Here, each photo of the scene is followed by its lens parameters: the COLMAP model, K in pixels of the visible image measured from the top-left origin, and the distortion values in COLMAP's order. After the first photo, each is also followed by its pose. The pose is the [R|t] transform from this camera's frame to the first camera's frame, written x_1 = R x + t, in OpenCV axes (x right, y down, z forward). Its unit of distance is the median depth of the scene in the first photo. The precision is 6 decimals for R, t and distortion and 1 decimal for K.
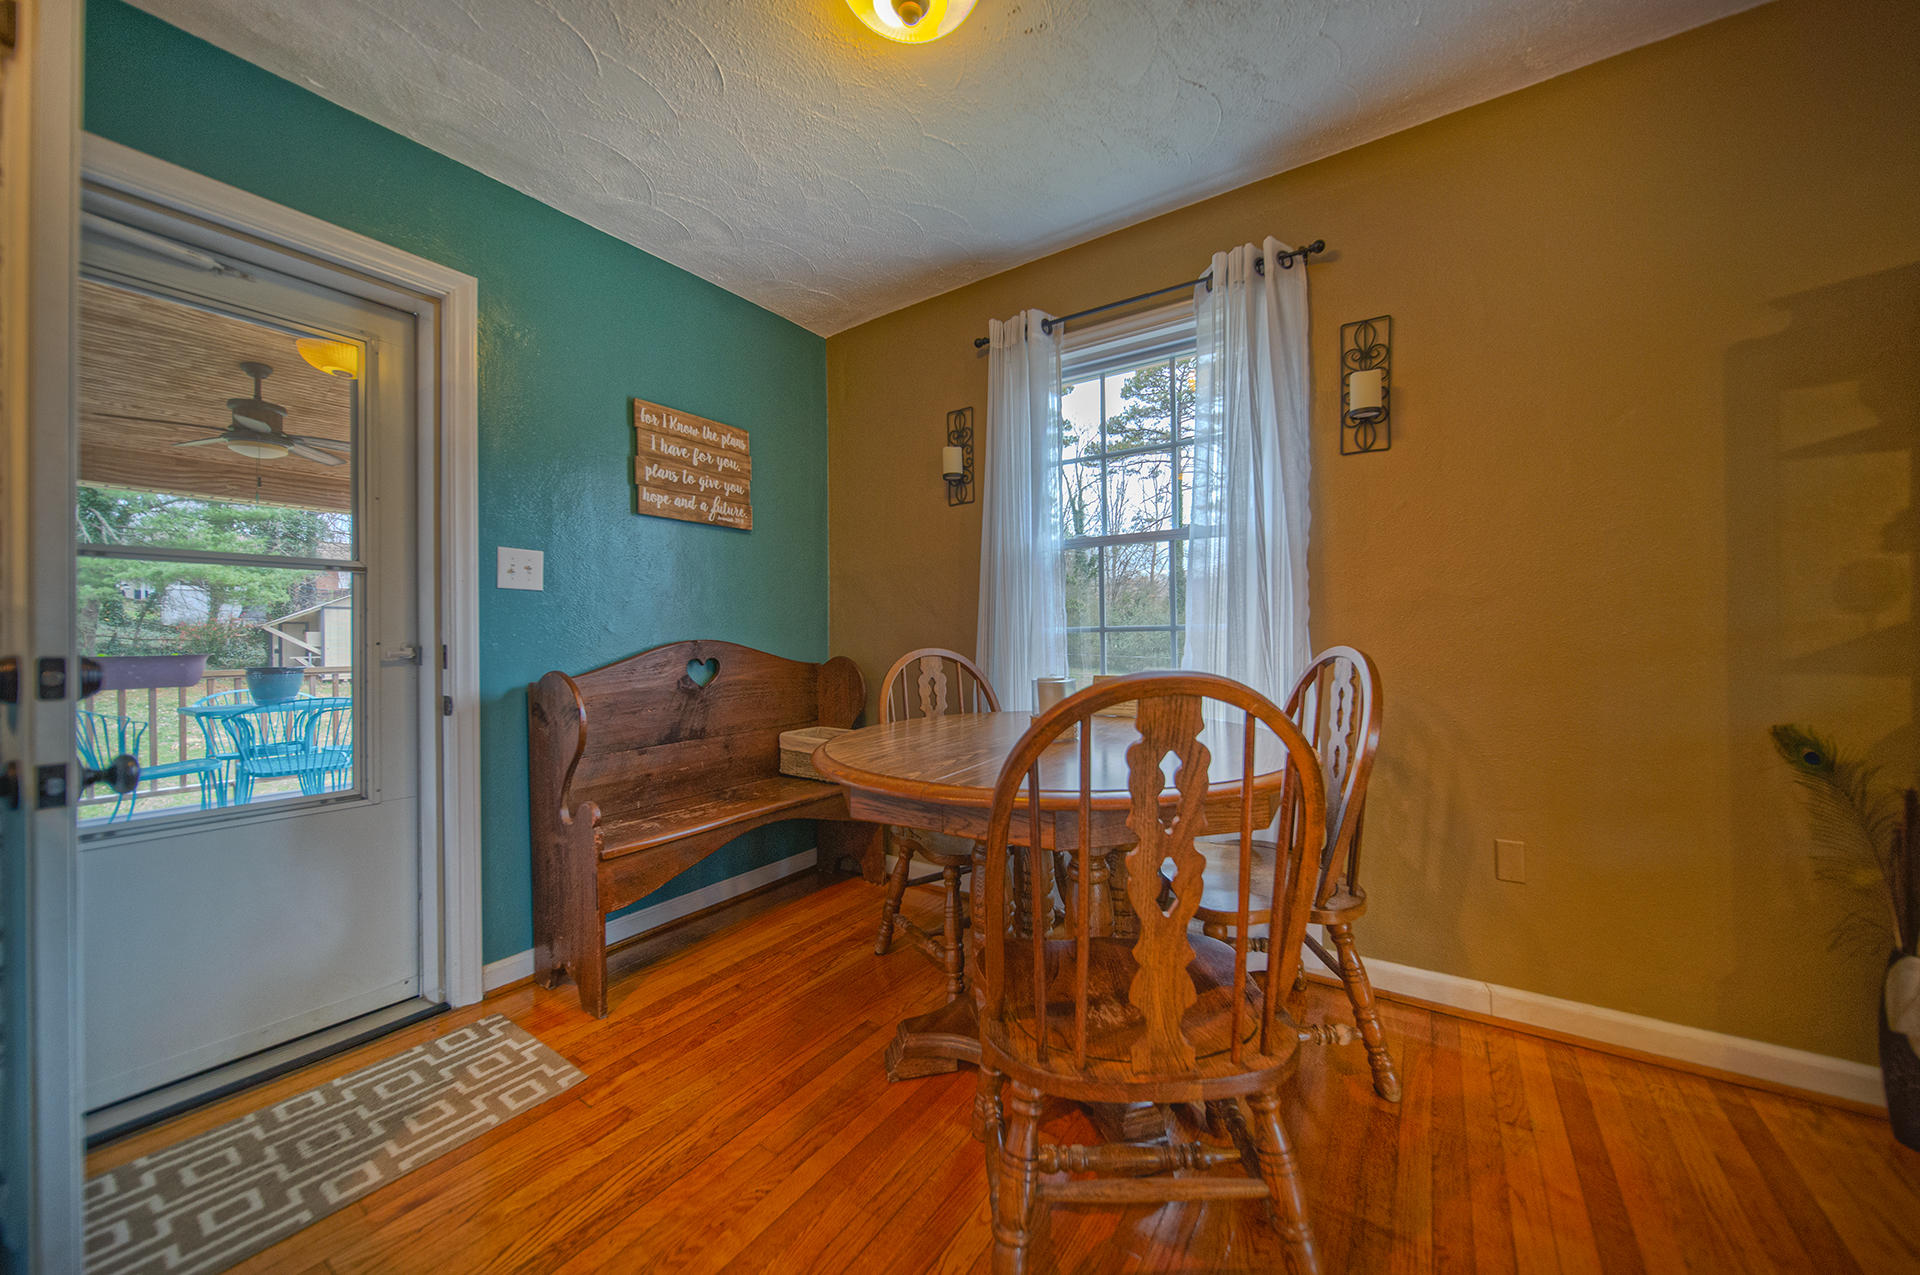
lens RADIAL K [[678.9, 0, 961.0], [0, 678.9, 633.7], [0, 0, 1]] dist [-0.001339, -0.000817]
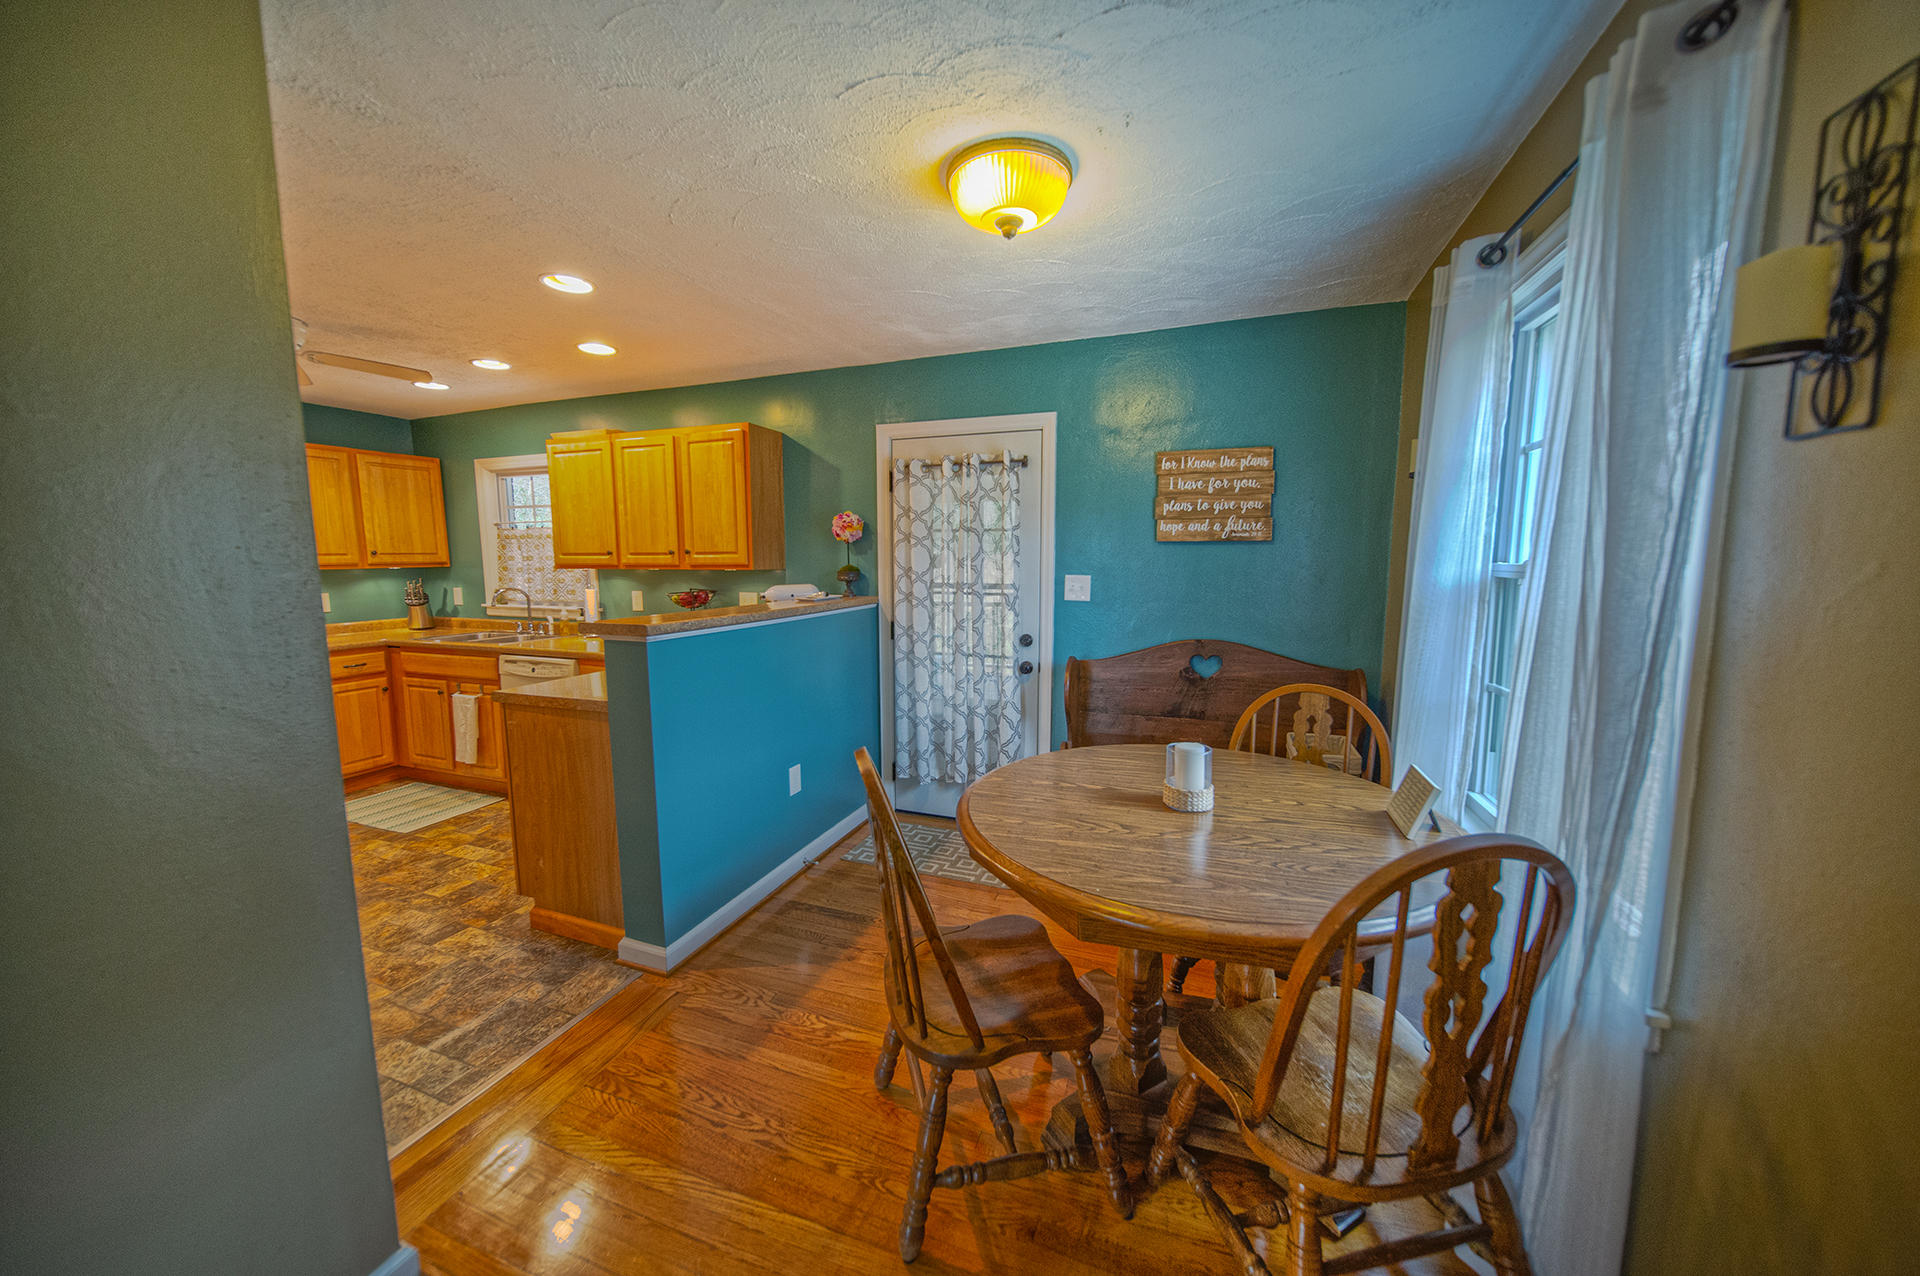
lens RADIAL K [[678.9, 0, 950.0], [0, 678.9, 629.9], [0, 0, 1]] dist [-0.001339, -0.000817]
pose [[0.232453, 0.113581, -0.965953, 0.699277], [0.001511, 0.993114, 0.117139, -0.155878], [0.972606, -0.028689, 0.230681, 0.288618]]
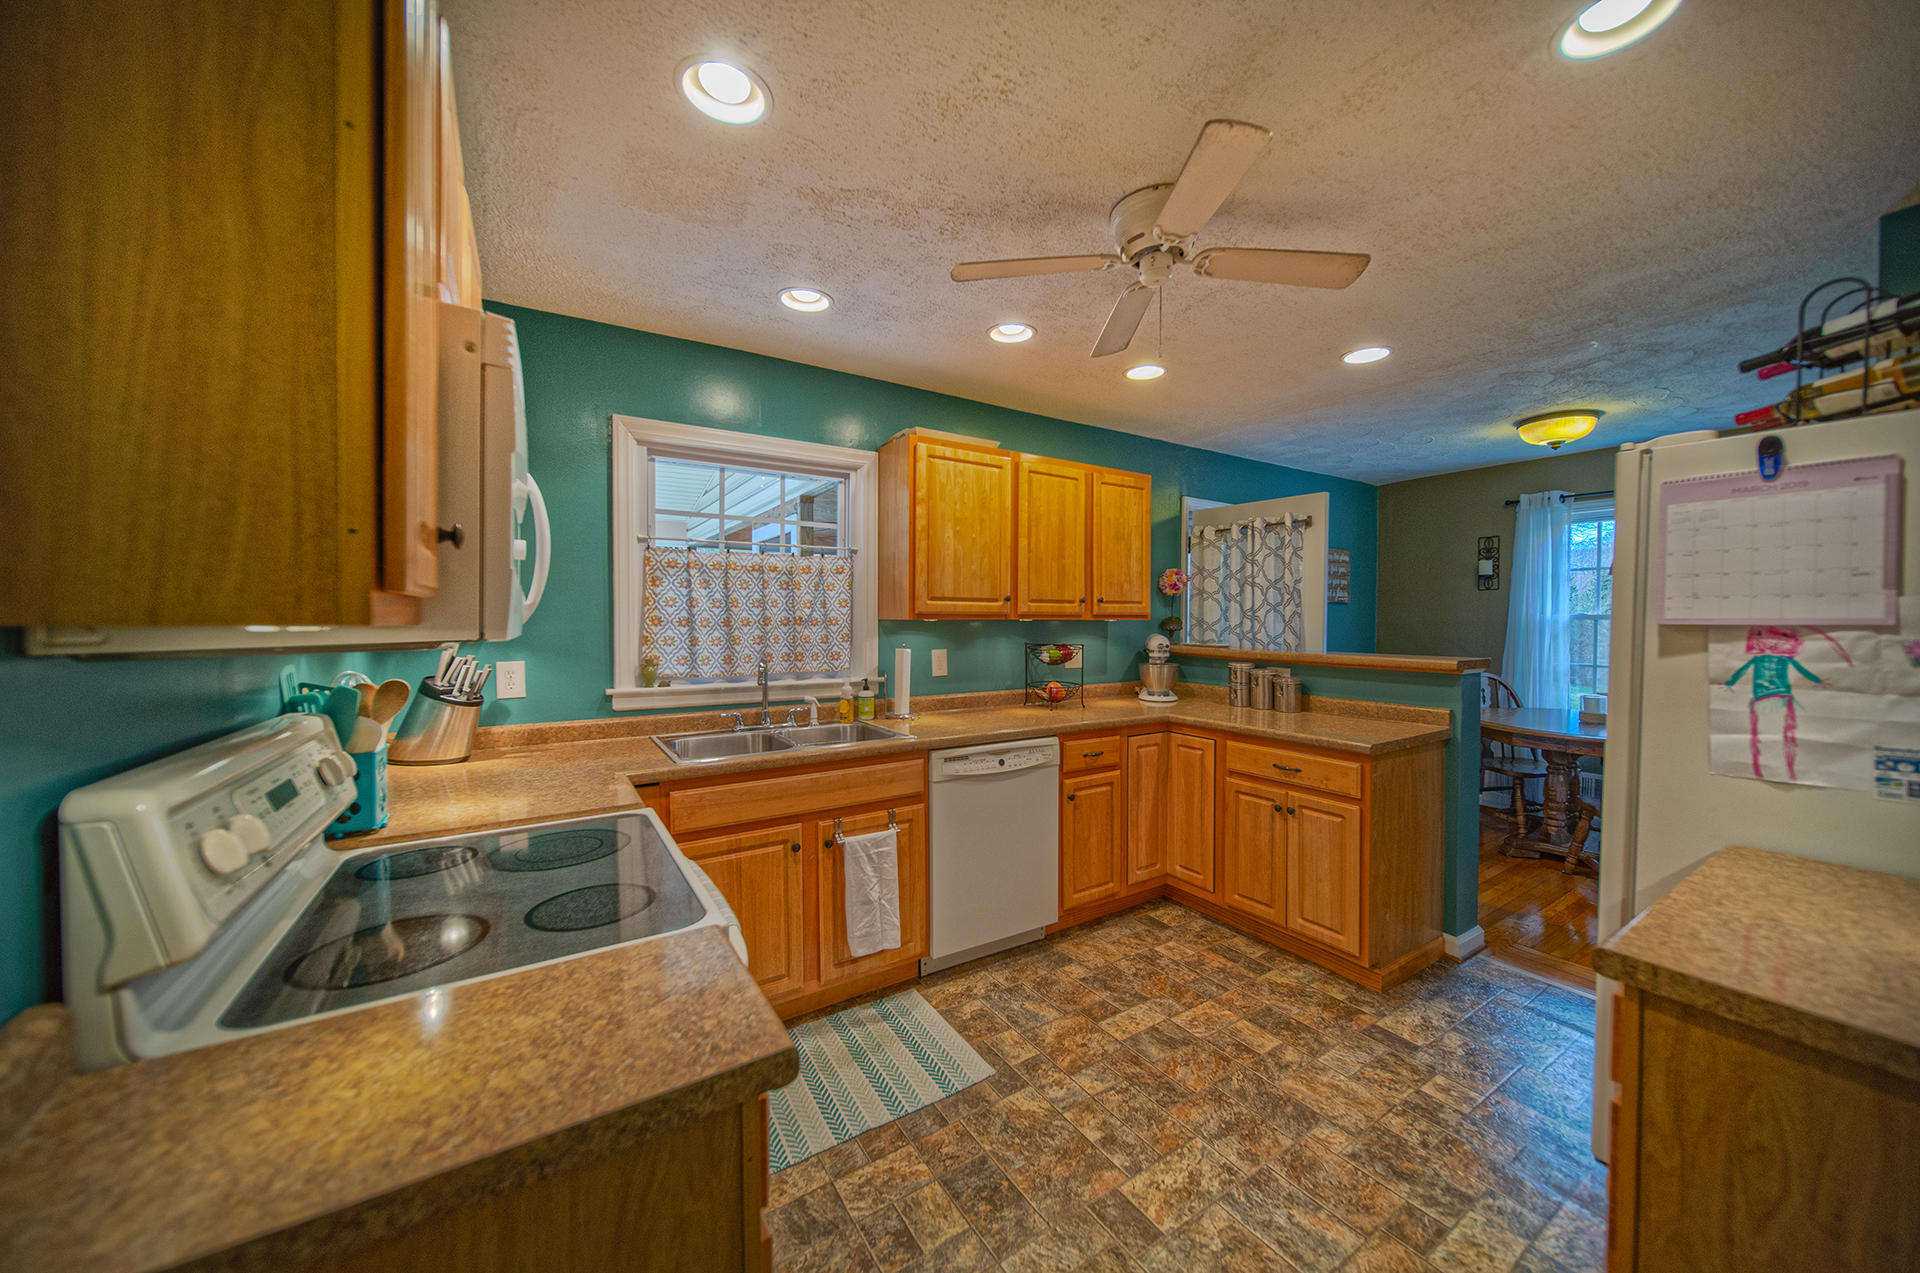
lens RADIAL K [[678.9, 0, 955.5], [0, 678.9, 631.5], [0, 0, 1]] dist [-0.001339, -0.000817]
pose [[0.922393, 0.018000, -0.385832, -0.662257], [-0.010216, 0.999701, 0.022215, -0.116776], [0.386117, -0.016550, 0.922301, -1.309700]]
